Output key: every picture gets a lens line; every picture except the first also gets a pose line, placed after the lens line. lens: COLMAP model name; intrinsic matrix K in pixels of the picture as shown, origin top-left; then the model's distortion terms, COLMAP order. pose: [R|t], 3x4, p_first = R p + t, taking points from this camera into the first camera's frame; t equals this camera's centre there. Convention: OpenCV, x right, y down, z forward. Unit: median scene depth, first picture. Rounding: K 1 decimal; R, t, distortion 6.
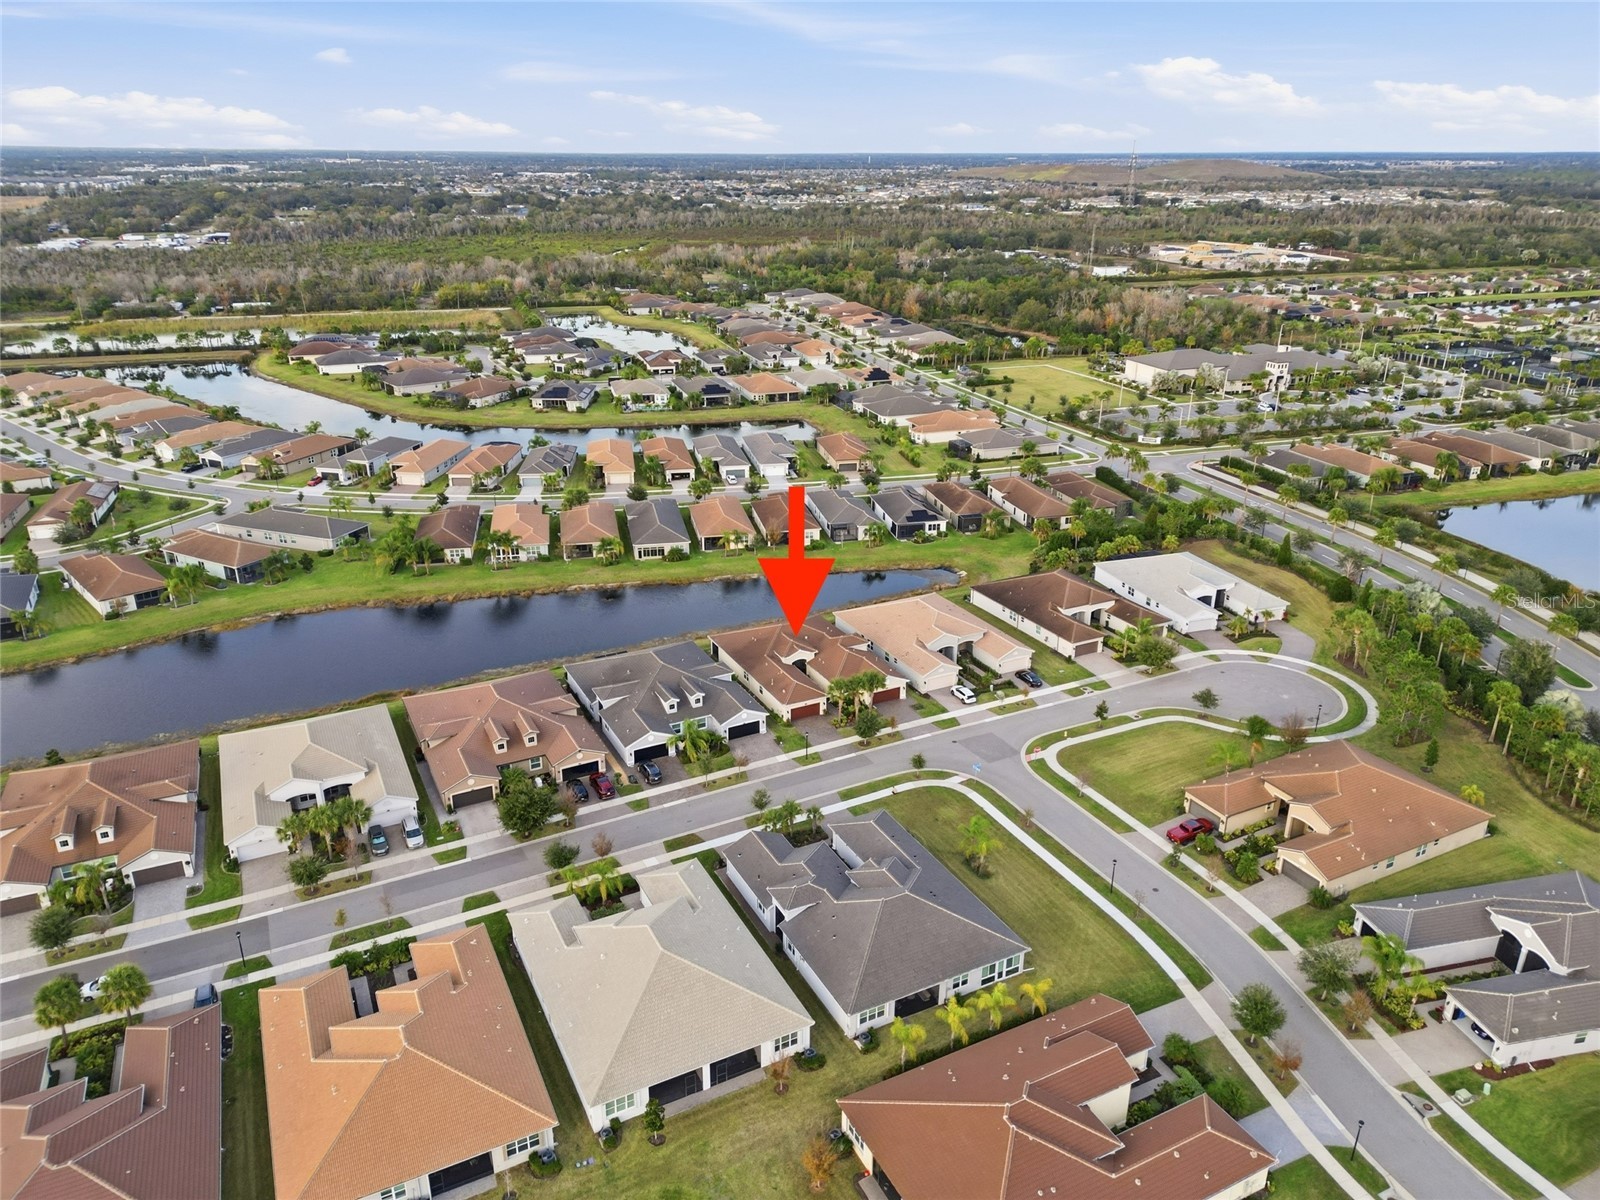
lens RADIAL K [[1126.3, 0, 803.6], [0, 1126.3, 577.8], [0, 0, 1]] dist [0.071224, -0.073747]
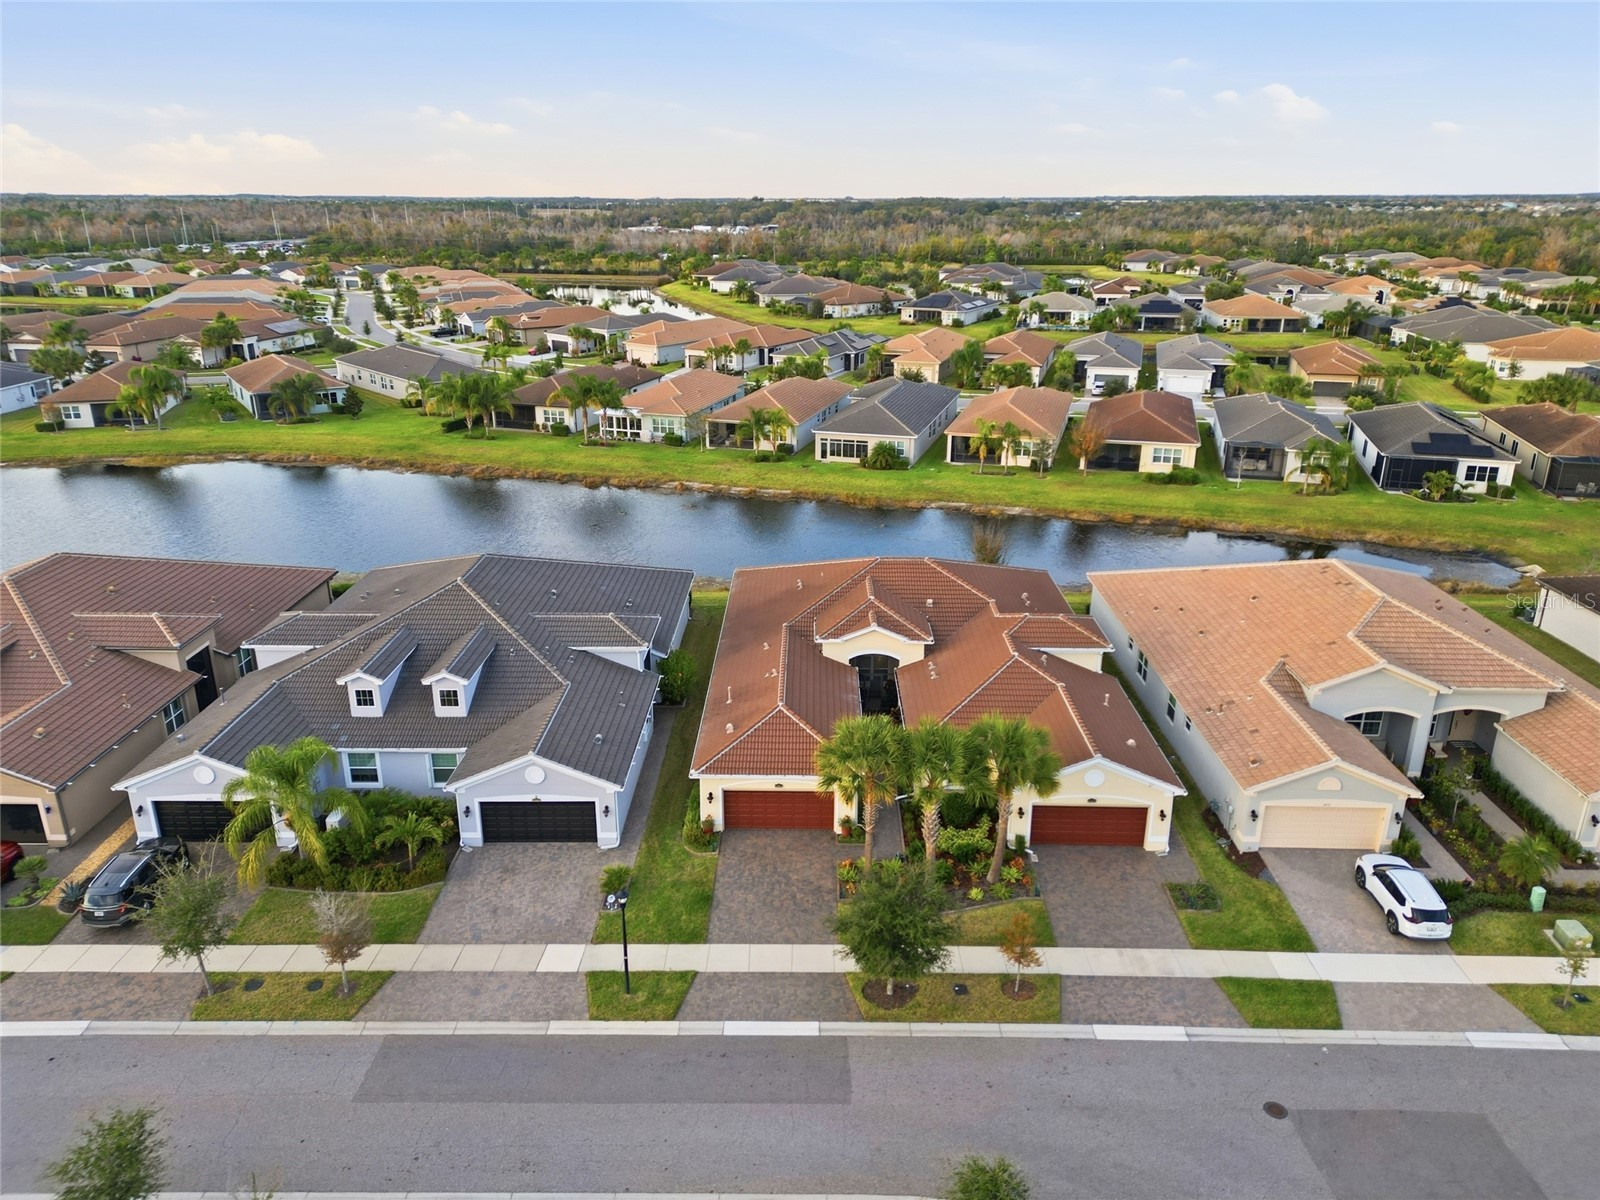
lens RADIAL K [[1113.8, 0, 800.0], [0, 1113.8, 600.0], [0, 0, 1]] dist [0.104825, -0.124656]
pose [[0.881104, 0.157280, -0.446004, 0.093084], [-0.165266, 0.986021, 0.021221, 0.040041], [0.443106, 0.055011, 0.894780, 0.521794]]
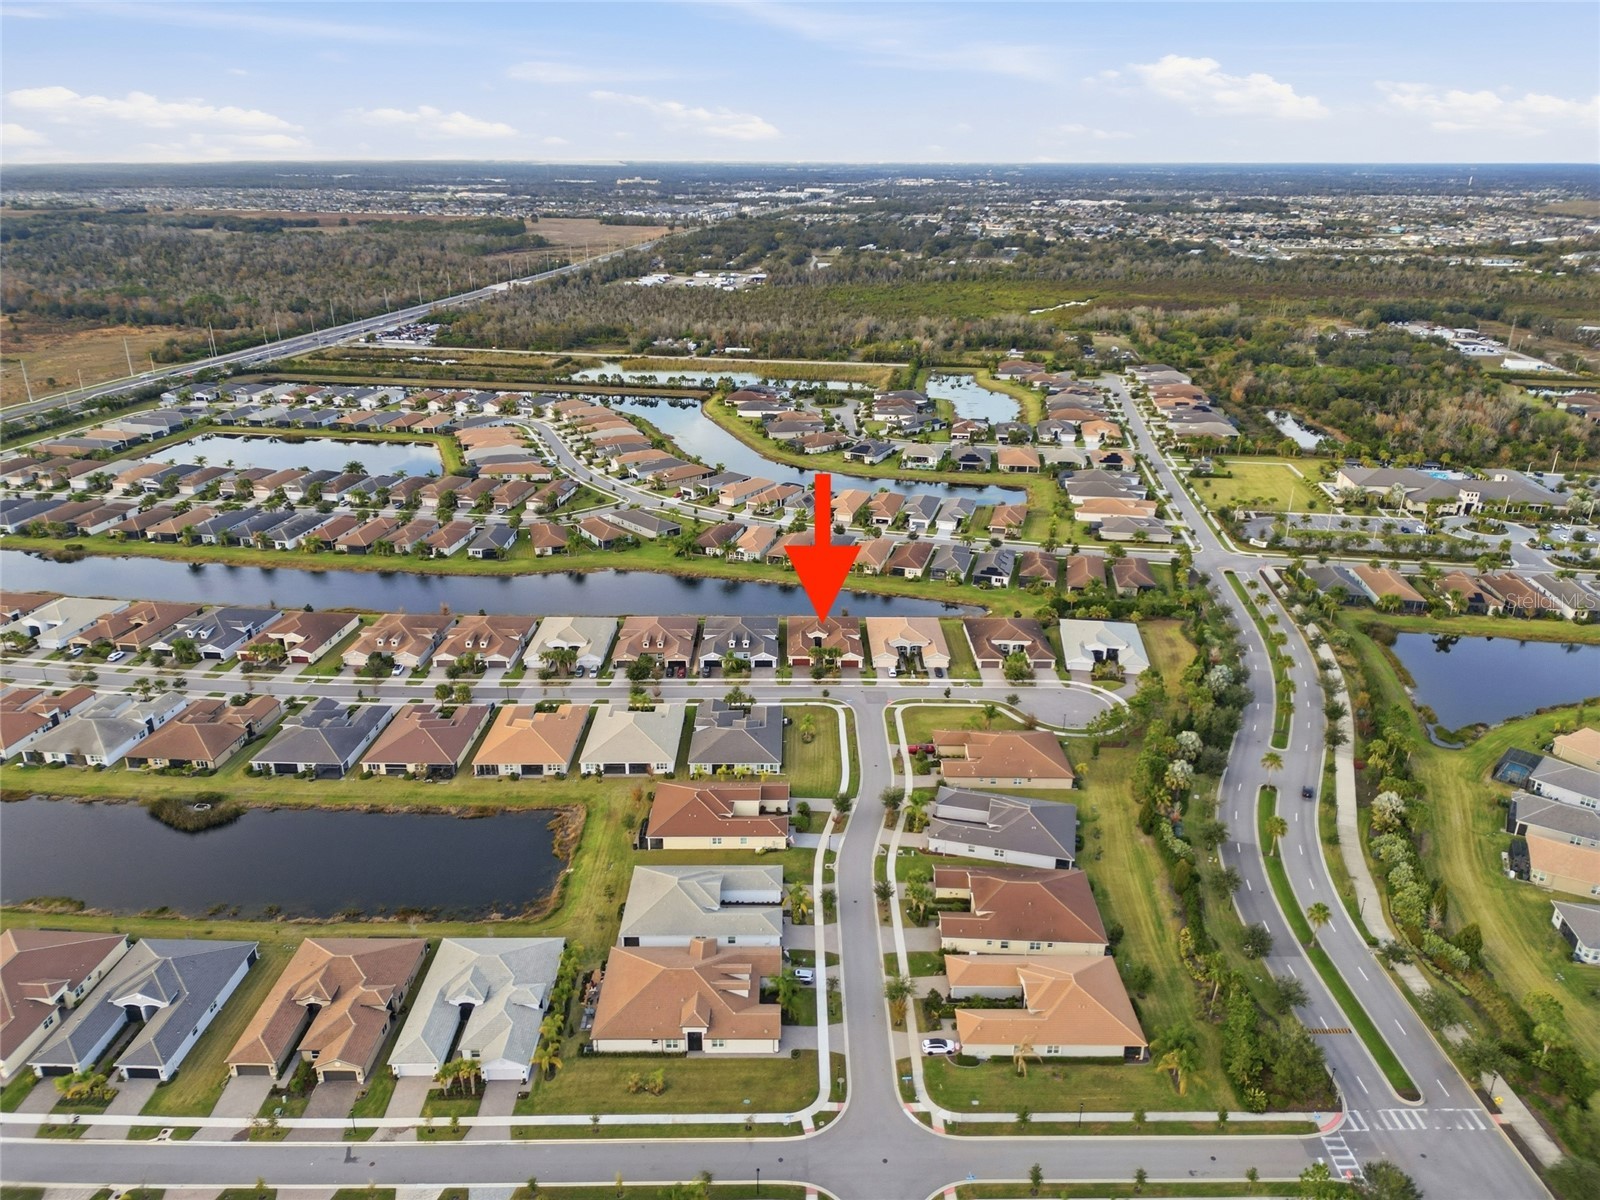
lens RADIAL K [[1113.8, 0, 800.0], [0, 1113.8, 600.0], [0, 0, 1]] dist [0.104825, -0.124656]
pose [[0.890494, 0.168496, -0.422647, 0.544320], [-0.163405, 0.985364, 0.048548, -0.051416], [0.424641, 0.025831, 0.904993, -0.482705]]
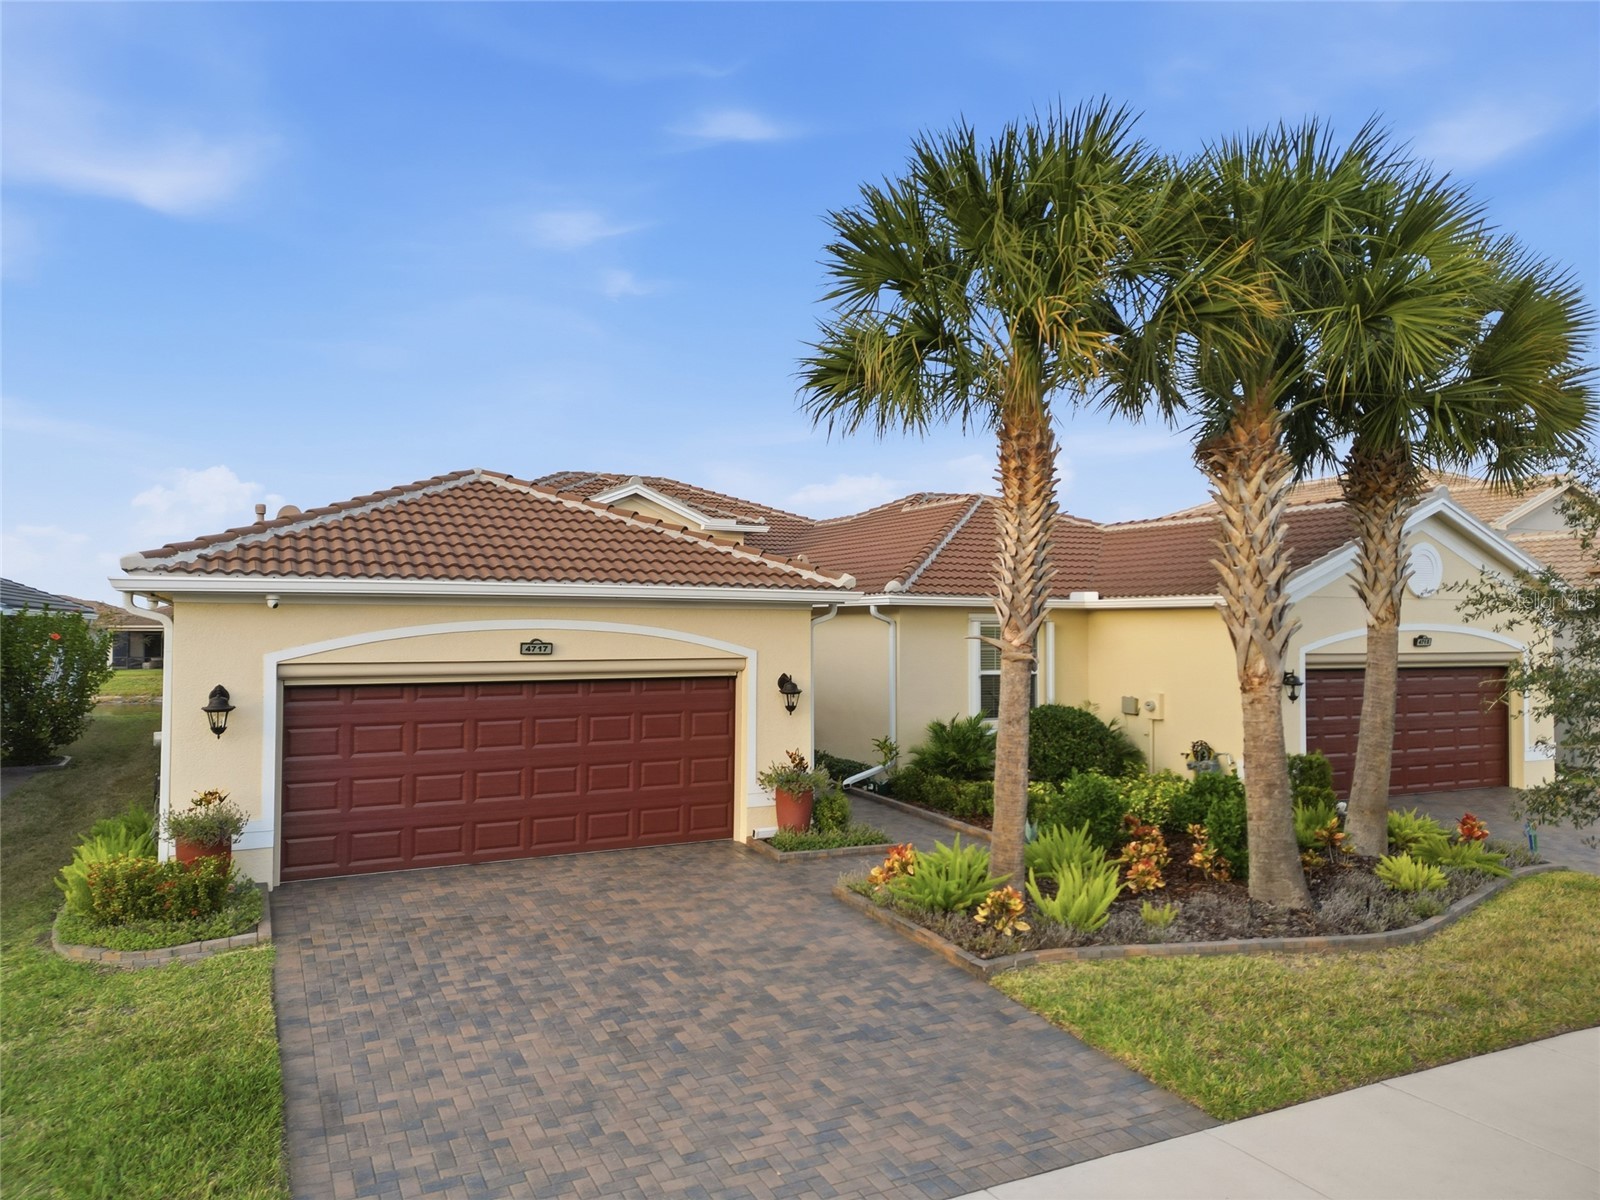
lens RADIAL K [[1113.8, 0, 800.0], [0, 1113.8, 600.0], [0, 0, 1]] dist [0.104825, -0.124656]
pose [[0.999885, -0.000064, -0.015159, 0.014697], [-0.005541, 0.929235, -0.369448, 0.096979], [0.014110, 0.369490, 0.929128, 0.660284]]
